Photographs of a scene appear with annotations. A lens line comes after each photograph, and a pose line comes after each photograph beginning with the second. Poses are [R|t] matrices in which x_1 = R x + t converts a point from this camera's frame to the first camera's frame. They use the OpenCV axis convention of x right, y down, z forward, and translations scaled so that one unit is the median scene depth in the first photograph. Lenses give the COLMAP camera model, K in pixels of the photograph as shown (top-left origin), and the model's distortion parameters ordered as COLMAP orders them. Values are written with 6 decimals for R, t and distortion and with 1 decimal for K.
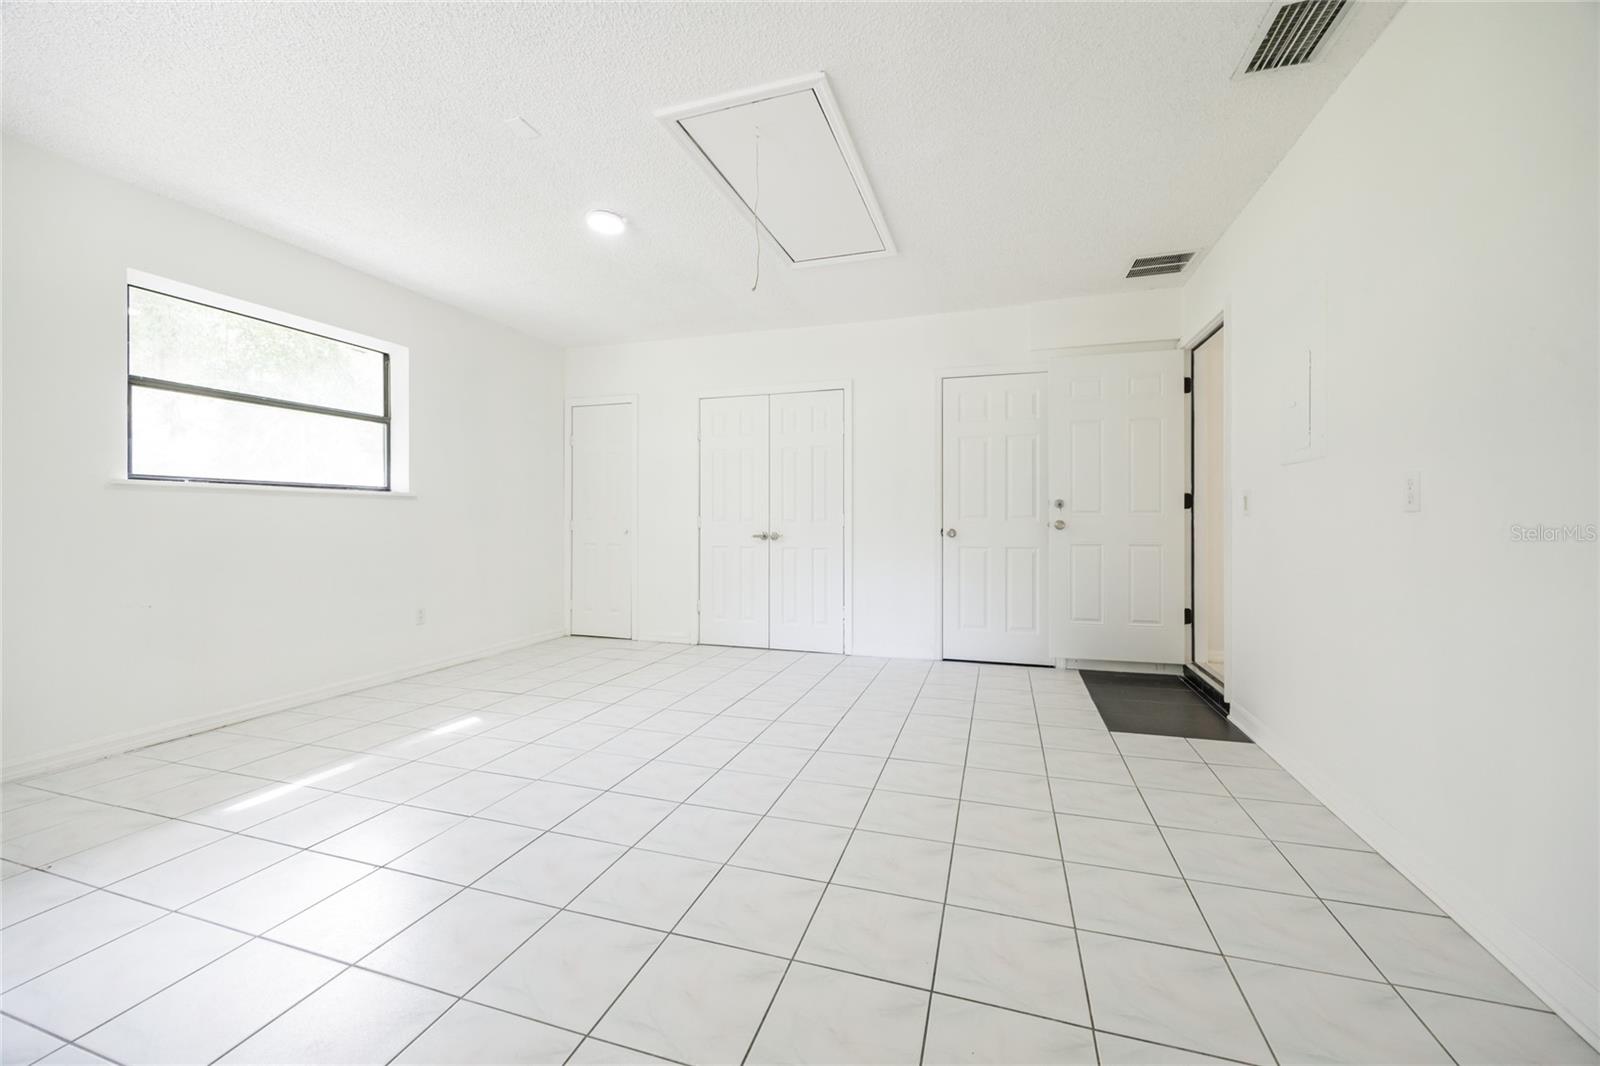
lens RADIAL K [[619.5, 0, 798.6], [0, 619.5, 530.4], [0, 0, 1]] dist [-0.003118, 0.000350]
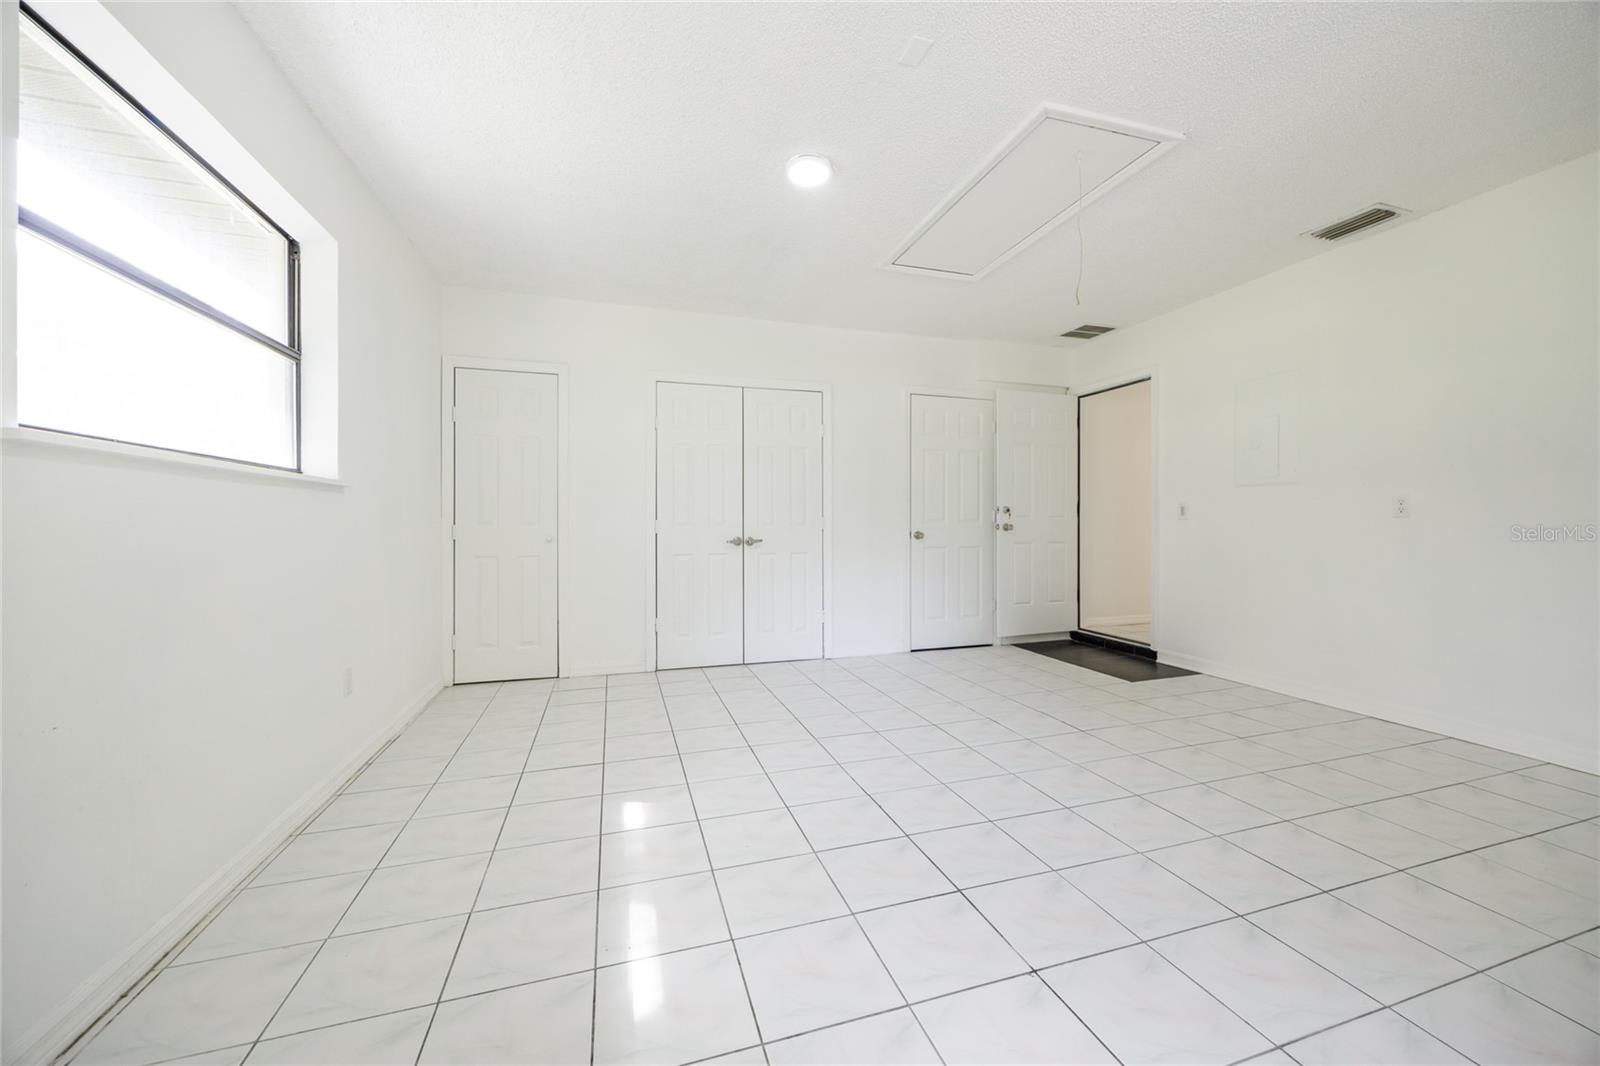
lens RADIAL K [[619.5, 0, 797.6], [0, 619.5, 531.5], [0, 0, 1]] dist [-0.003118, 0.000350]
pose [[0.812485, -0.009762, 0.582900, -0.596926], [0.012975, 0.999915, -0.001339, -0.003399], [-0.582837, 0.008650, 0.812543, 0.237641]]
